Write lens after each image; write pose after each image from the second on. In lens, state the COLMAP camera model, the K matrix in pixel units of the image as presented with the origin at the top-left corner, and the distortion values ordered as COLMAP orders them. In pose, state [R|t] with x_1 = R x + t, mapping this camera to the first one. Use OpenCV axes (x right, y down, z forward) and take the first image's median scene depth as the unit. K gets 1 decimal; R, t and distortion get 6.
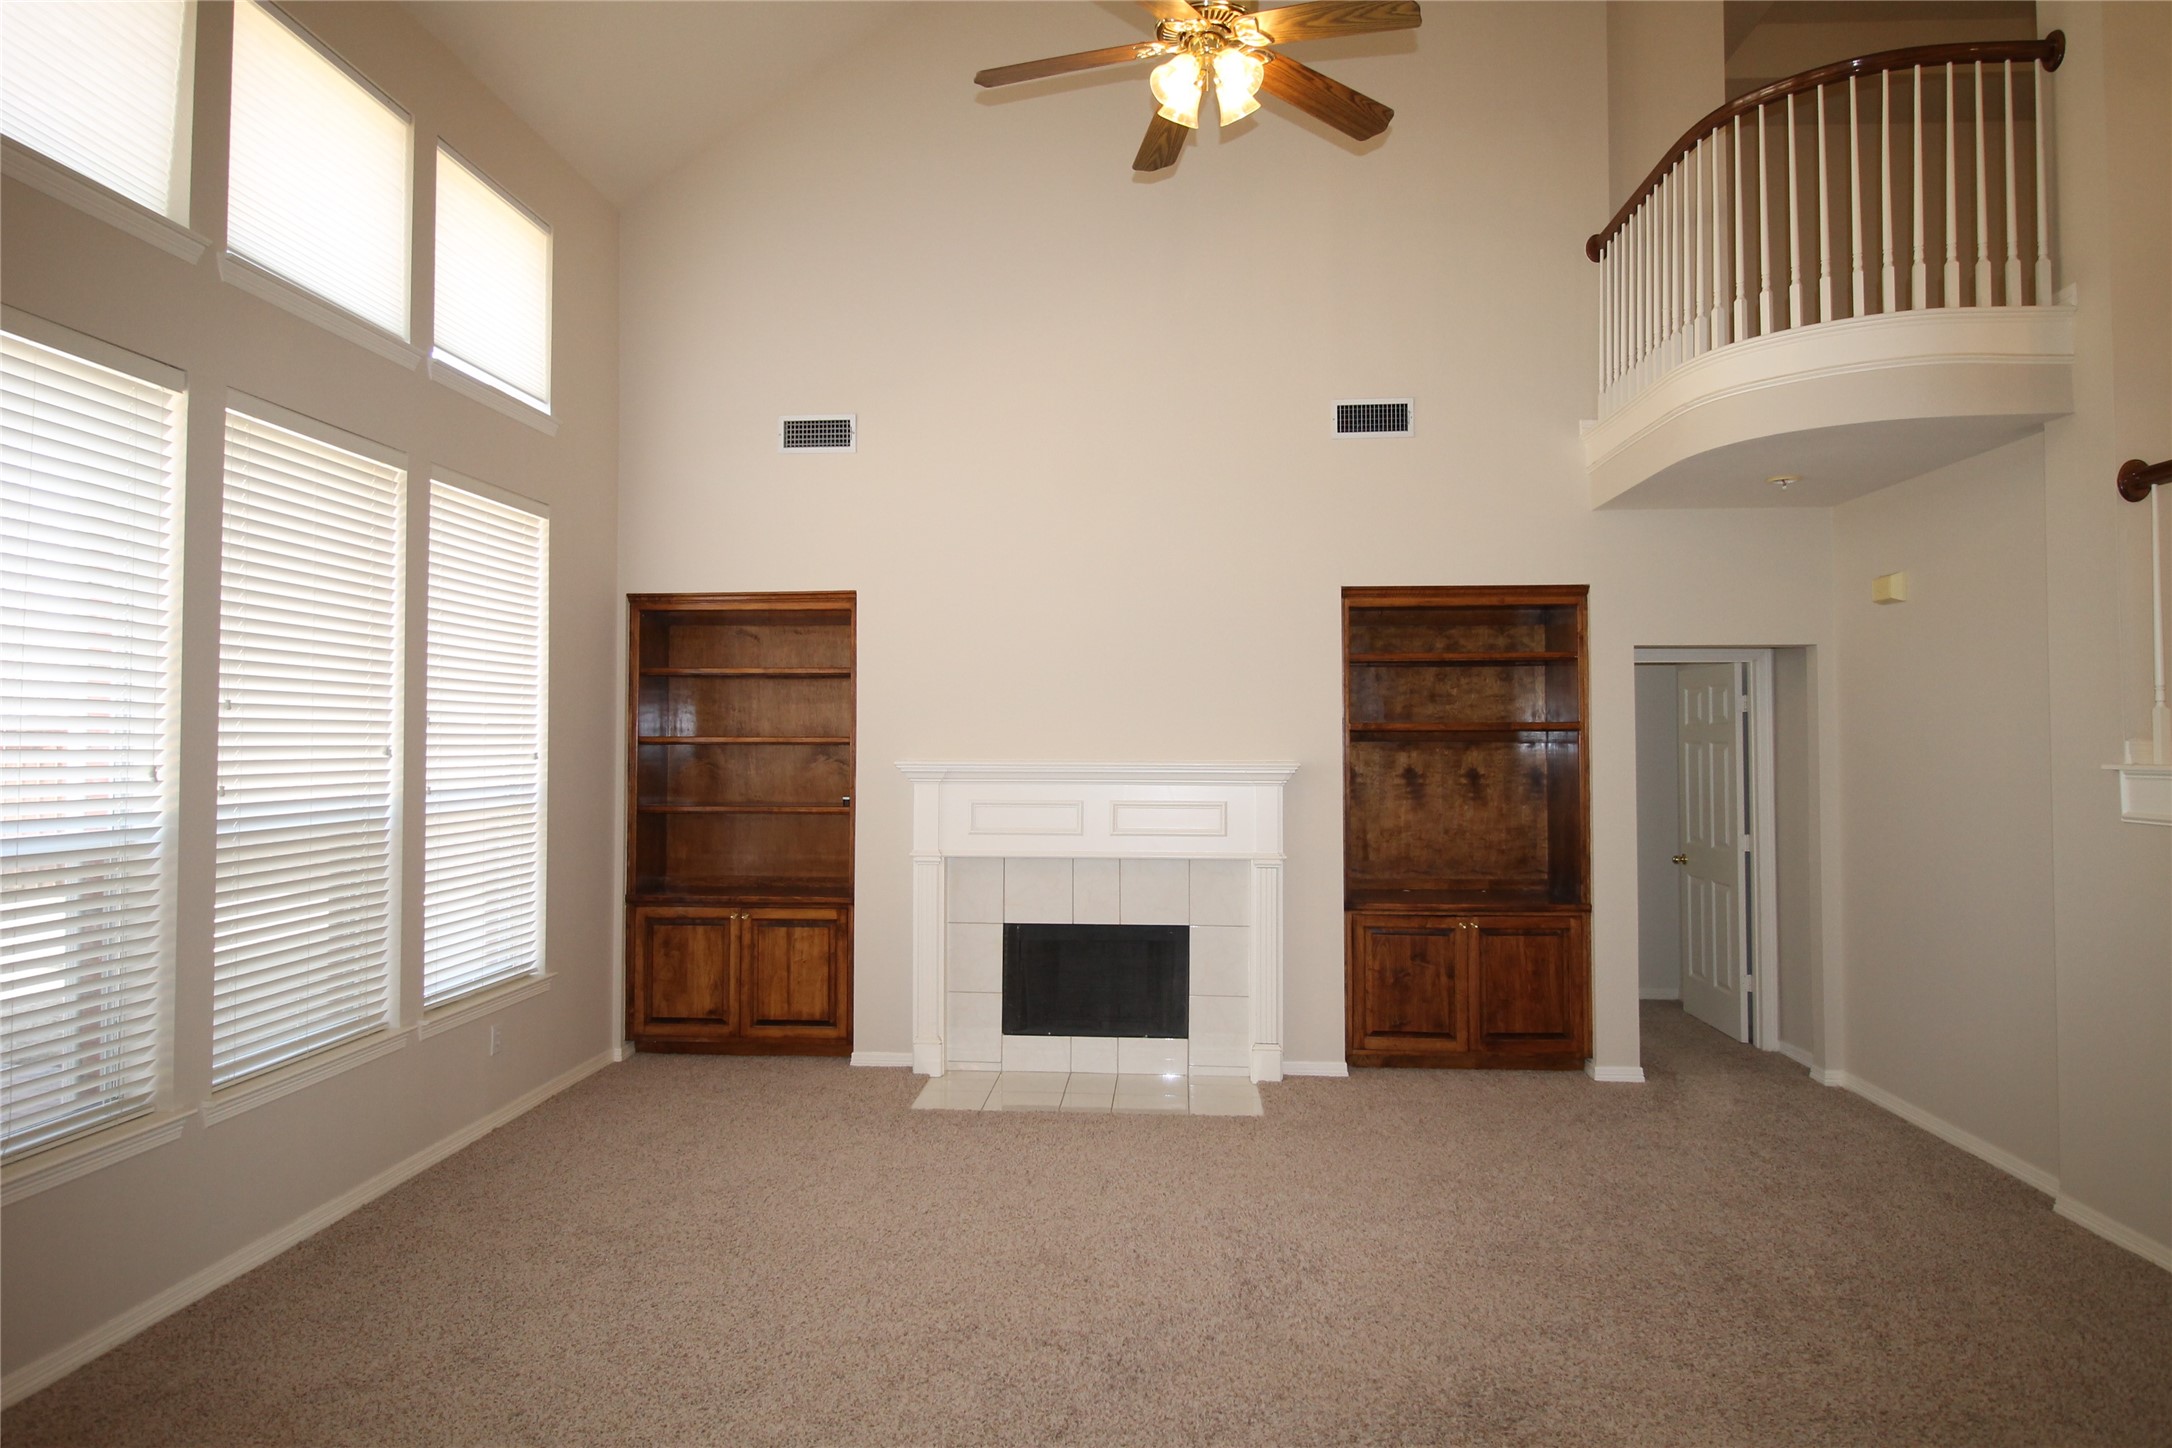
lens RADIAL K [[1240.8, 0, 1092.7], [0, 1240.8, 698.7], [0, 0, 1]] dist [-0.011269, -0.001456]
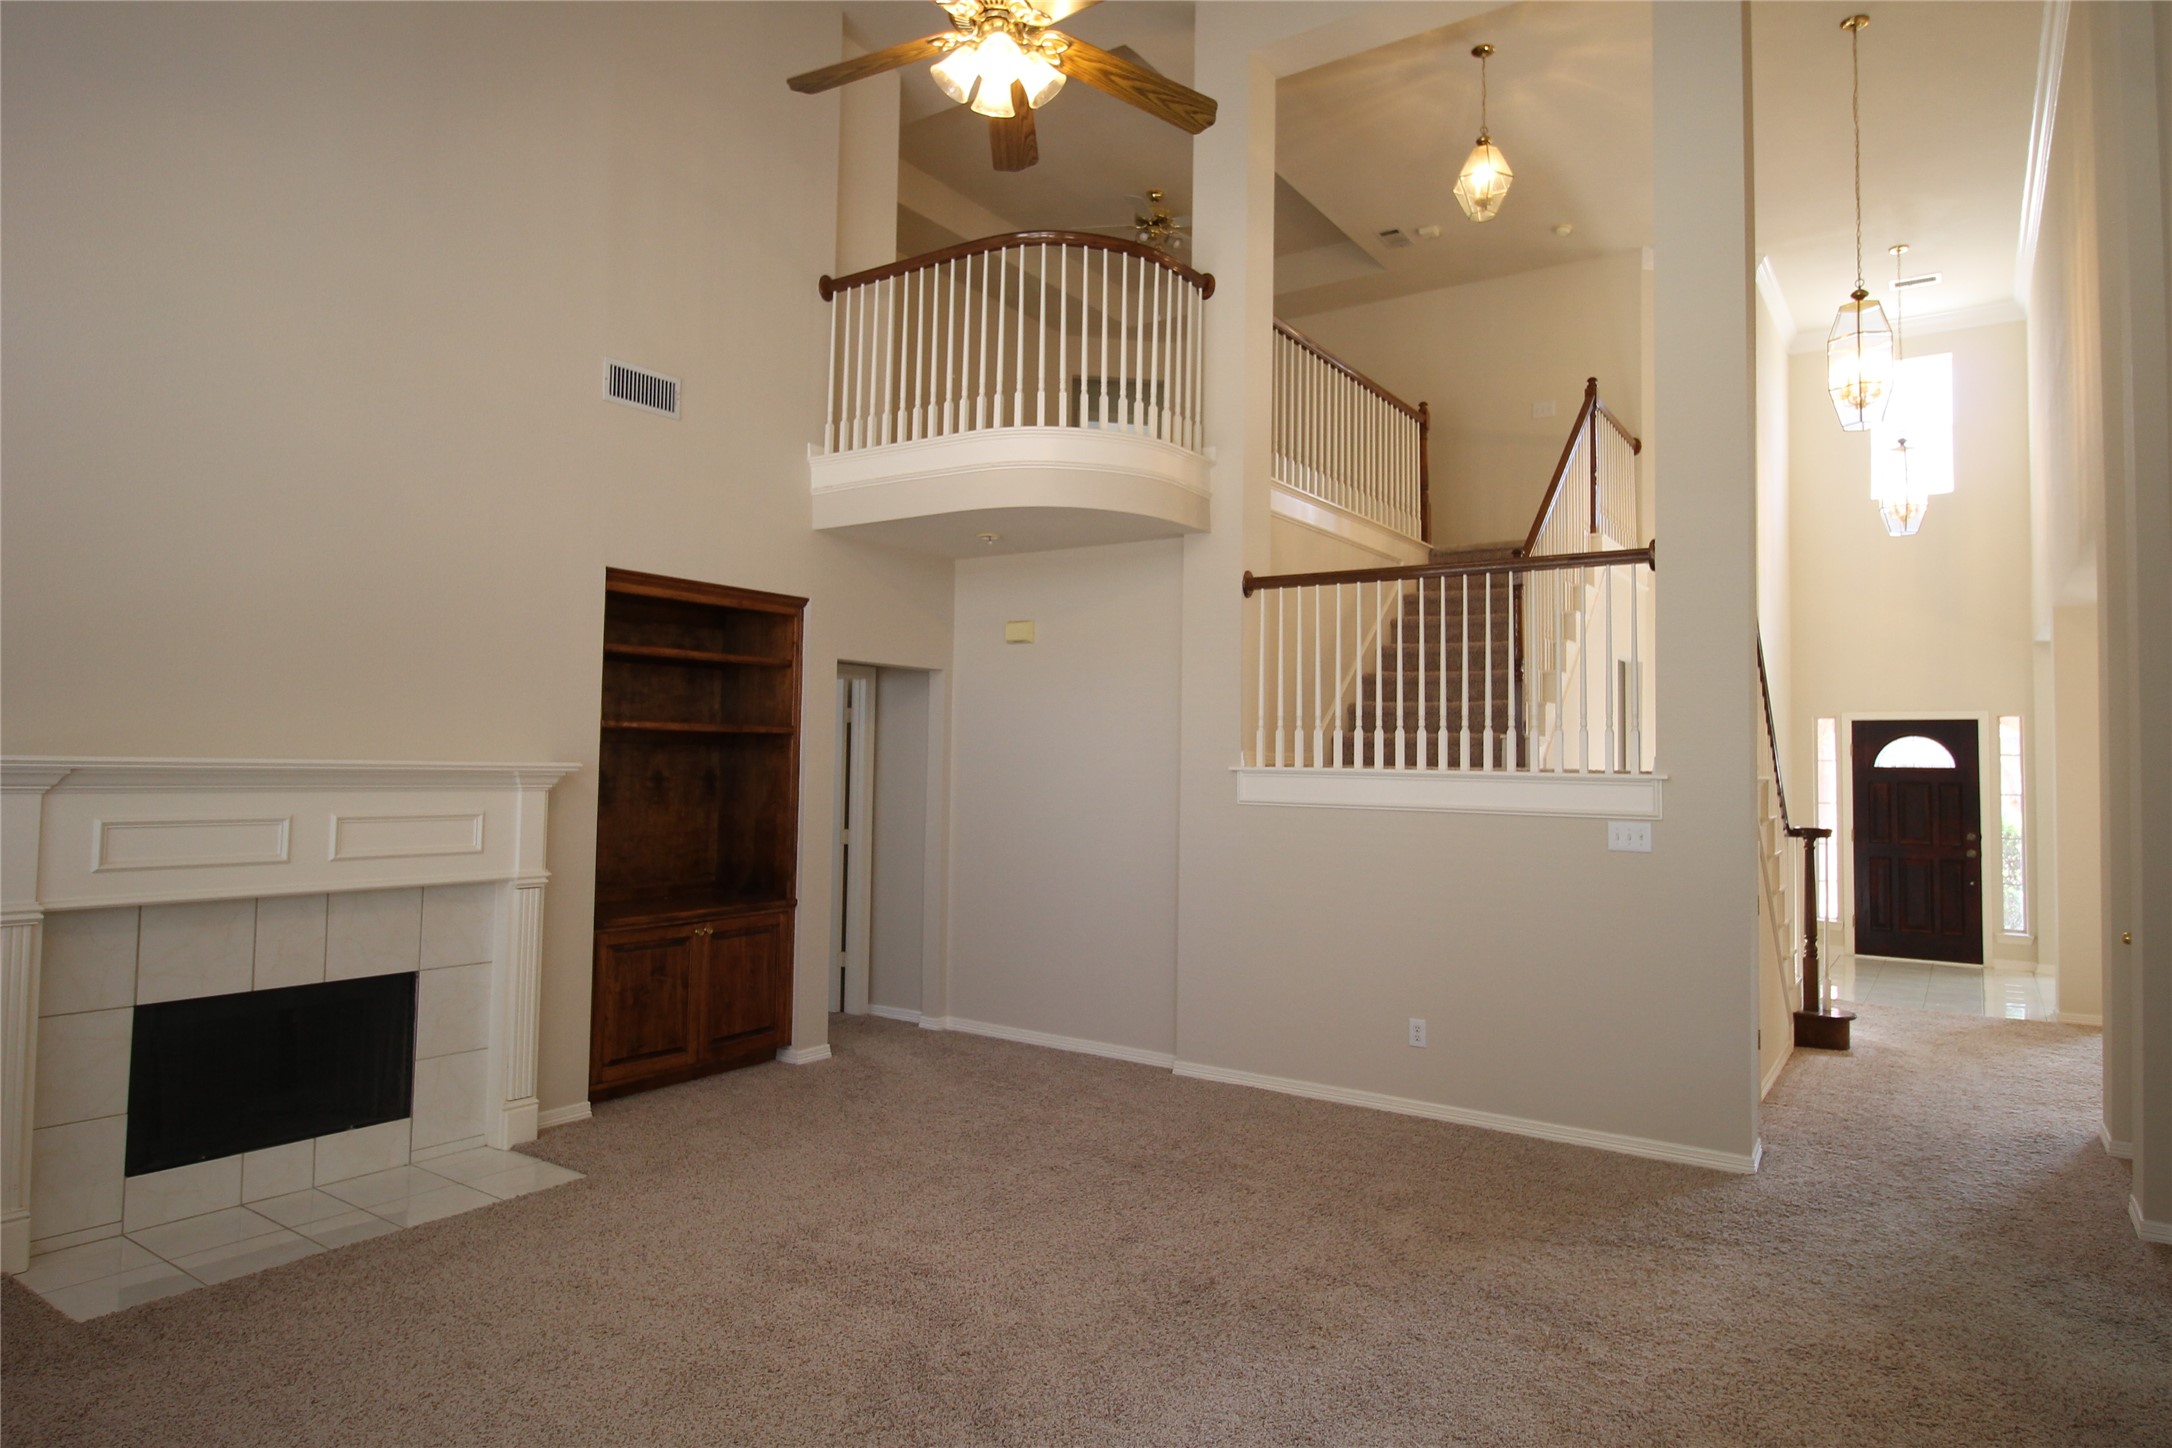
lens RADIAL K [[1262.3, 0, 1089.9], [0, 1262.3, 699.4], [0, 0, 1]] dist [-0.001867, -0.001302]
pose [[0.504562, 0.051050, 0.861865, -0.408877], [-0.045590, 0.998433, -0.032449, 0.018885], [-0.862171, -0.022920, 0.506099, 0.239251]]
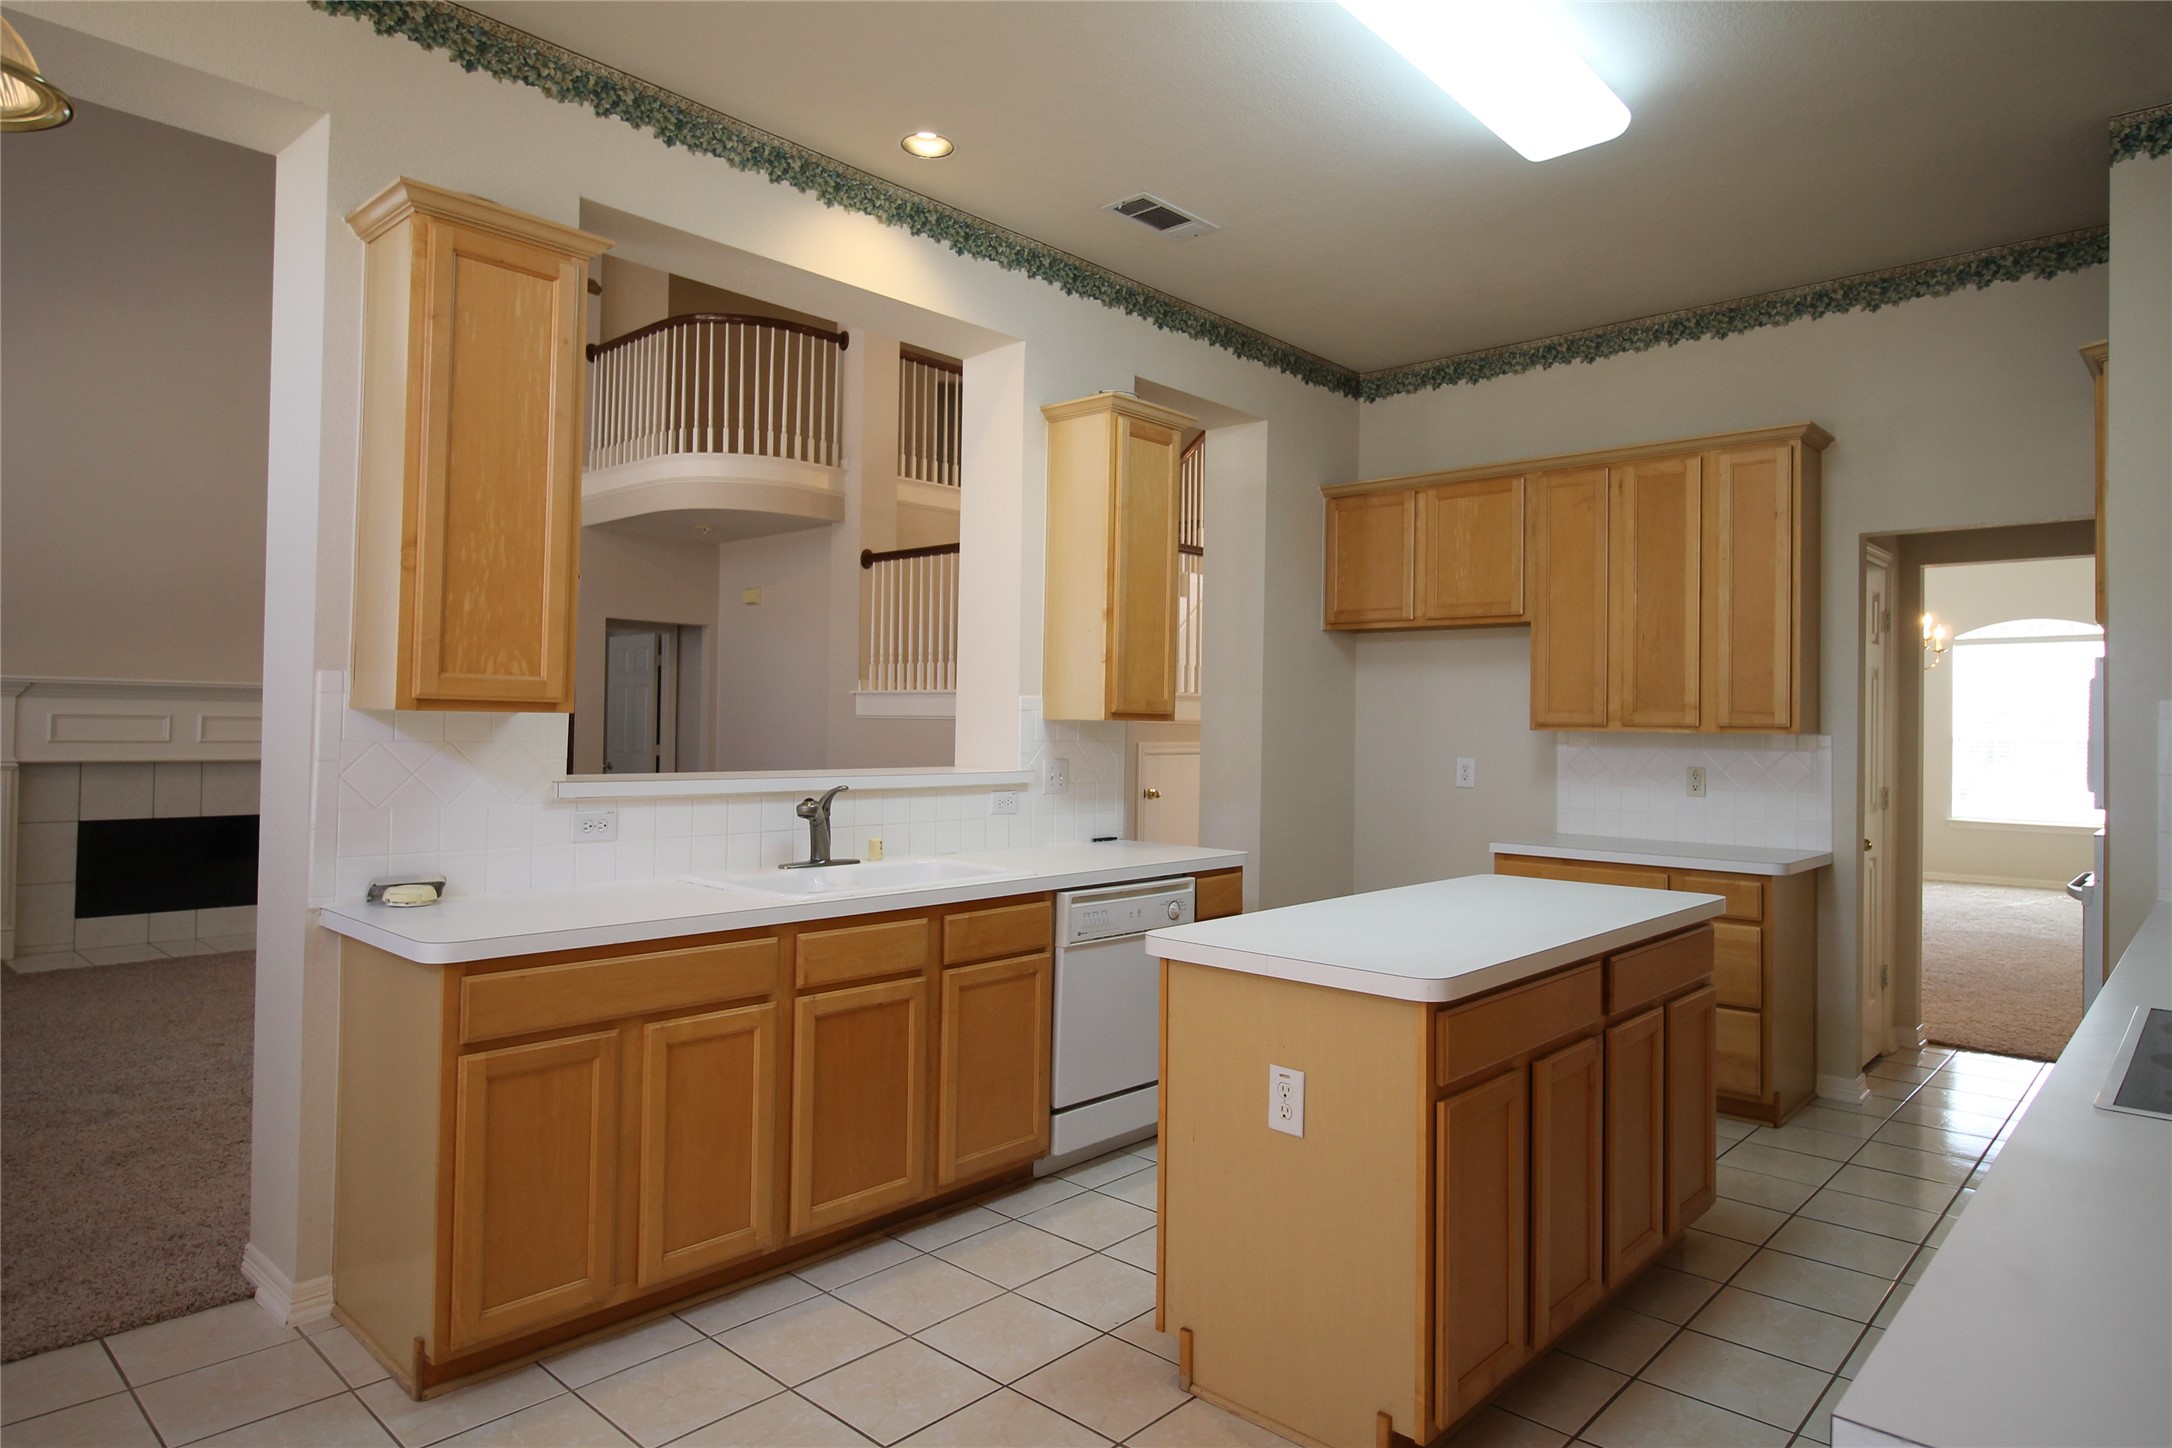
lens RADIAL K [[1262.3, 0, 1089.9], [0, 1262.3, 699.4], [0, 0, 1]] dist [-0.001867, -0.001302]
pose [[0.620289, 0.023234, 0.784029, -0.415181], [-0.039695, 0.999210, 0.001794, 0.031647], [-0.783368, -0.032235, 0.620722, -0.448532]]
